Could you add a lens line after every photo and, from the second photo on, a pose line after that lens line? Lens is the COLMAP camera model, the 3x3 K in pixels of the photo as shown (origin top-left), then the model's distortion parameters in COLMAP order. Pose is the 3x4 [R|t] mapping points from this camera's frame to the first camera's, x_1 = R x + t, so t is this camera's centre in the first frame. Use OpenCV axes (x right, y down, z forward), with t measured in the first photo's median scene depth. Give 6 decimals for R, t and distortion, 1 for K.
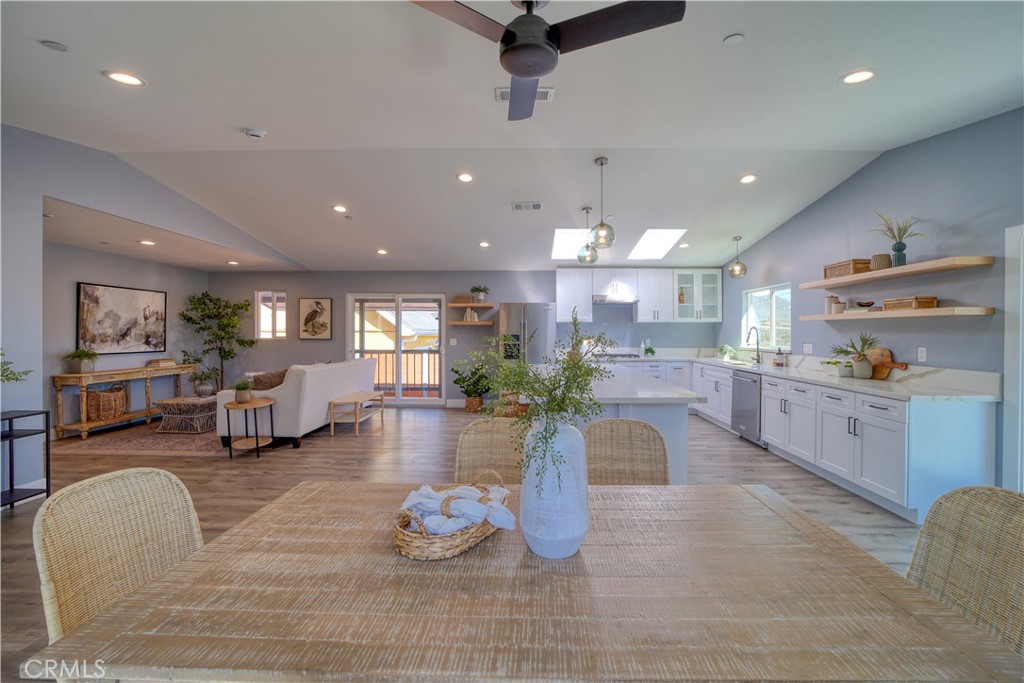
lens RADIAL K [[410.0, 0, 517.1], [0, 410.0, 335.0], [0, 0, 1]] dist [-0.039634, 0.009693]
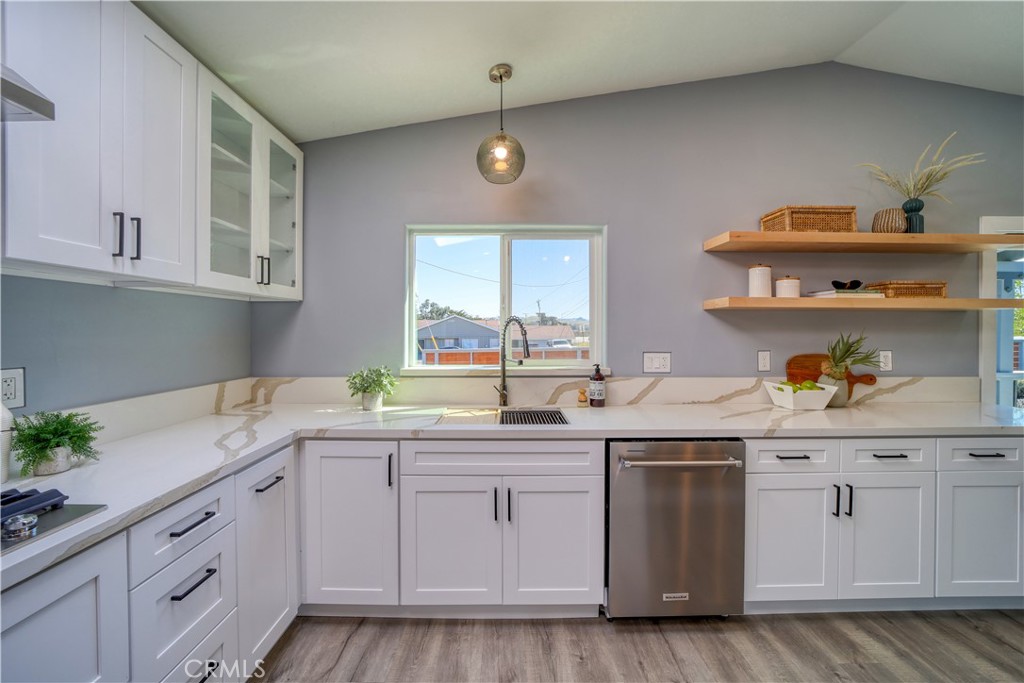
lens RADIAL K [[410.0, 0, 517.1], [0, 410.0, 335.0], [0, 0, 1]] dist [-0.039634, 0.009693]
pose [[-0.030577, -0.006213, 0.999513, 0.193171], [0.007155, 0.999954, 0.006435, -0.005244], [-0.999507, 0.007348, -0.030531, 1.079253]]
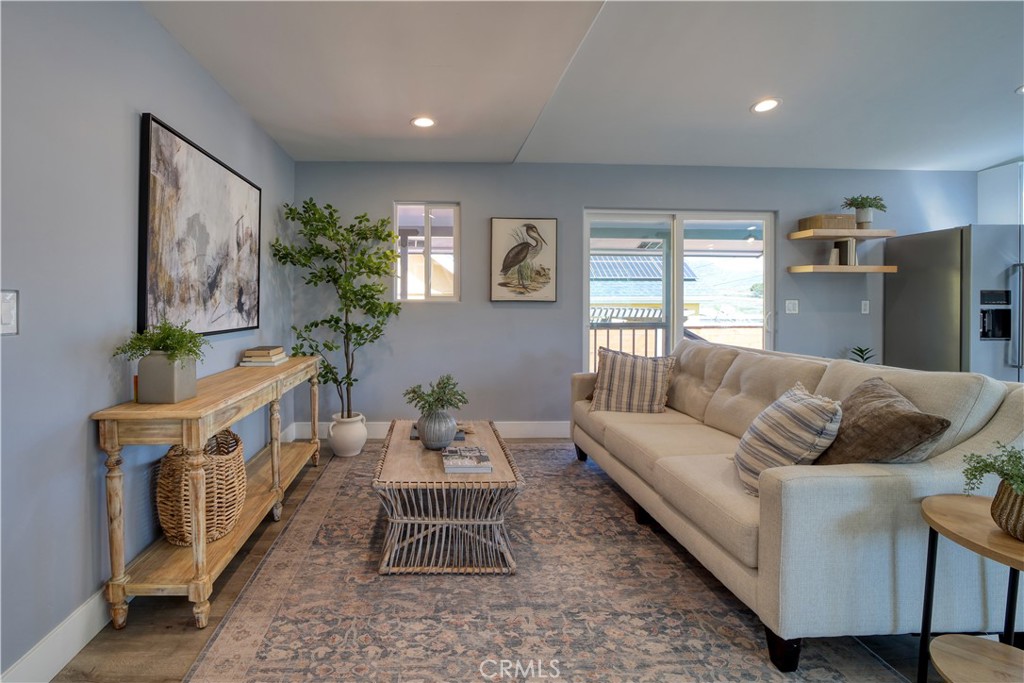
lens RADIAL K [[486.3, 0, 442.6], [0, 486.3, 304.5], [0, 0, 1]] dist [-0.001281, -0.000176]
pose [[0.997907, -0.001138, 0.064651, -0.888410], [0.001309, 0.999996, -0.002600, 0.021790], [-0.064648, 0.002679, 0.997905, 0.589065]]
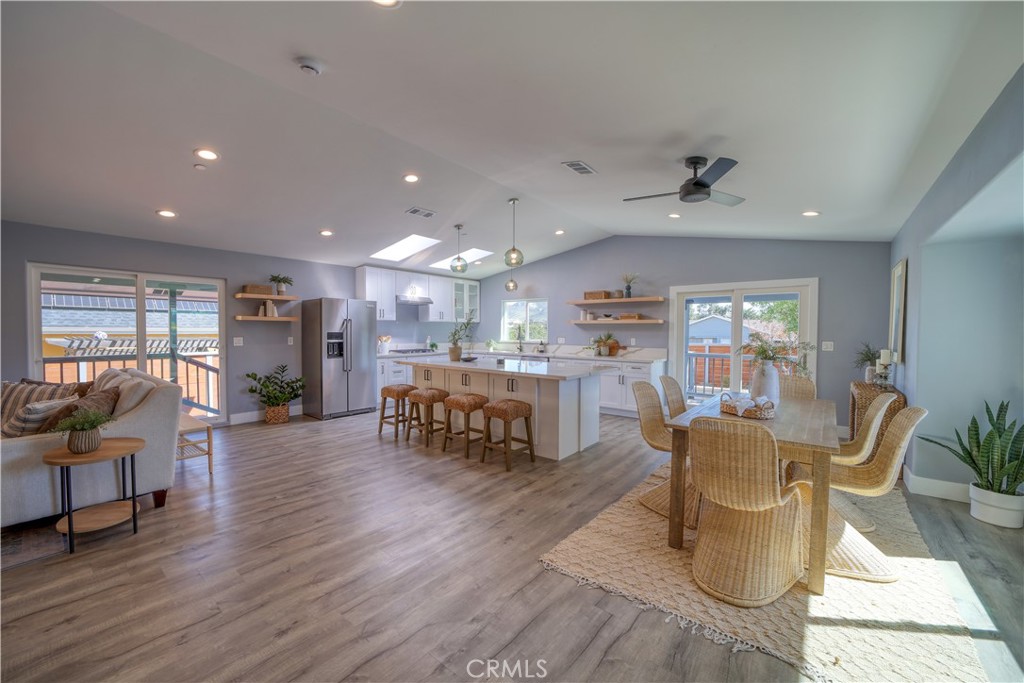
lens RADIAL K [[409.0, 0, 512.0], [0, 409.0, 341.5], [0, 0, 1]] dist [-0.036769, 0.000206]
pose [[0.605316, -0.019649, 0.795743, -0.638667], [0.000755, 0.999709, 0.024111, -0.001875], [-0.795985, -0.013994, 0.605155, 0.147279]]
